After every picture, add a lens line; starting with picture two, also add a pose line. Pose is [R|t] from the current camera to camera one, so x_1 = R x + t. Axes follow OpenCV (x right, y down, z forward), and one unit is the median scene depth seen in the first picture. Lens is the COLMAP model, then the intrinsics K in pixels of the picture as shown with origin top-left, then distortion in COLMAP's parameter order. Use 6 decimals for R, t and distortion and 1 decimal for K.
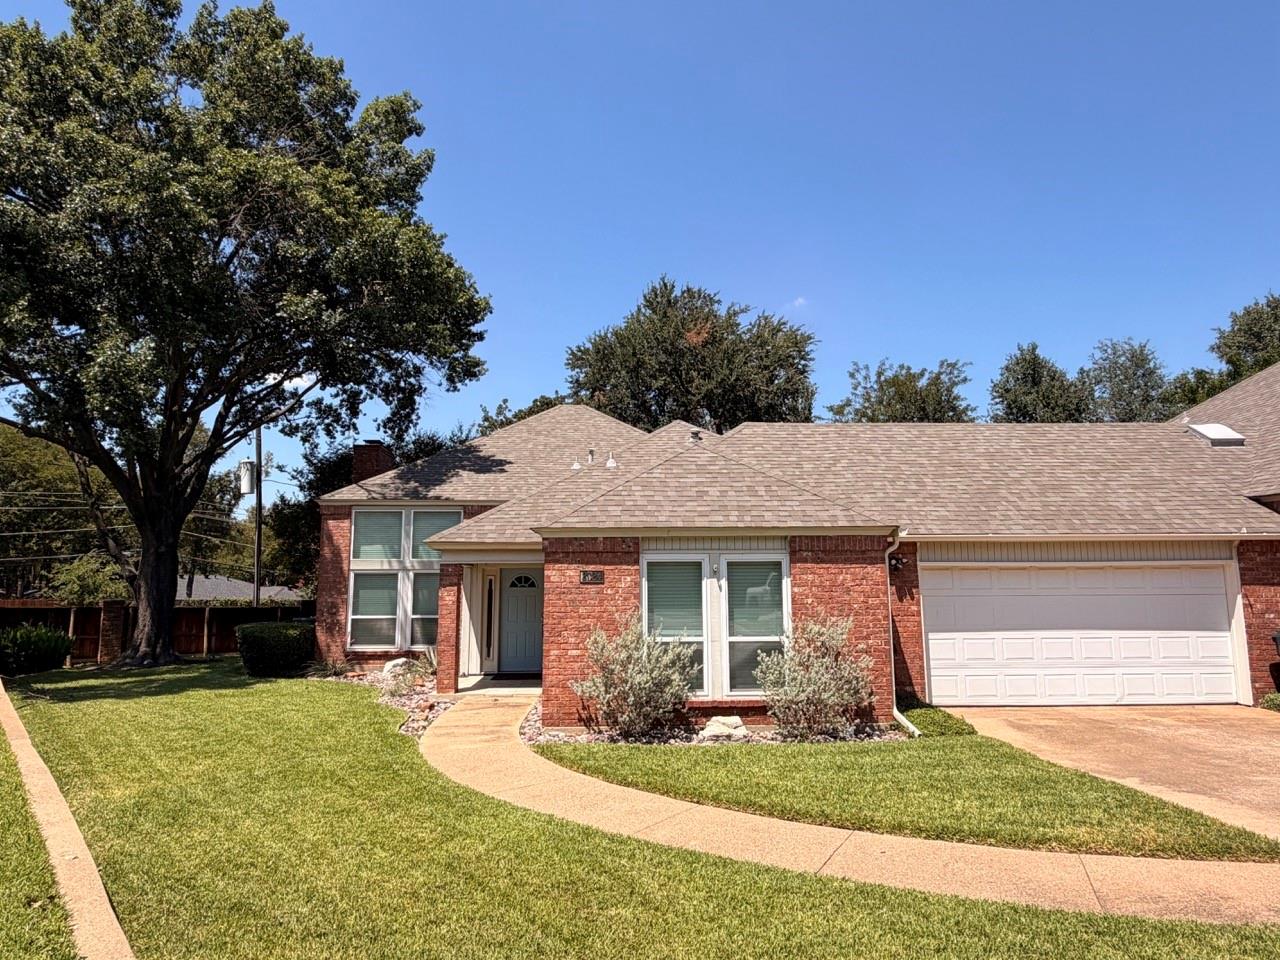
lens RADIAL K [[770.0, 0, 613.0], [0, 770.0, 470.8], [0, 0, 1]] dist [0.000284, -0.002141]
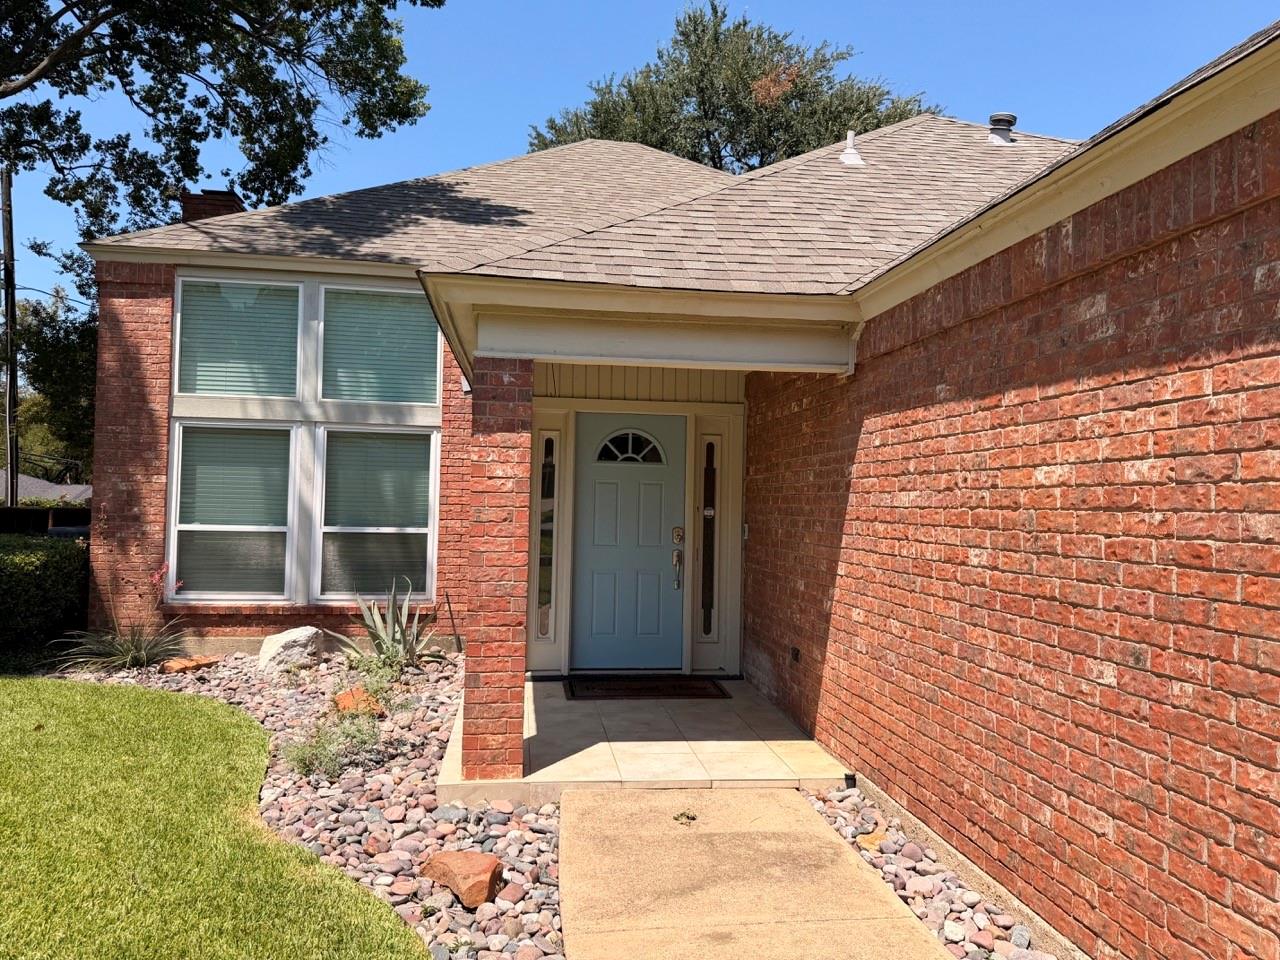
lens RADIAL K [[943.6, 0, 640.0], [0, 943.6, 480.0], [0, 0, 1]] dist [-0.005065, -0.001162]
pose [[0.993104, 0.023877, 0.114779, -0.132681], [-0.038170, 0.991549, 0.123993, 0.081851], [-0.110848, -0.127519, 0.985622, 0.419541]]
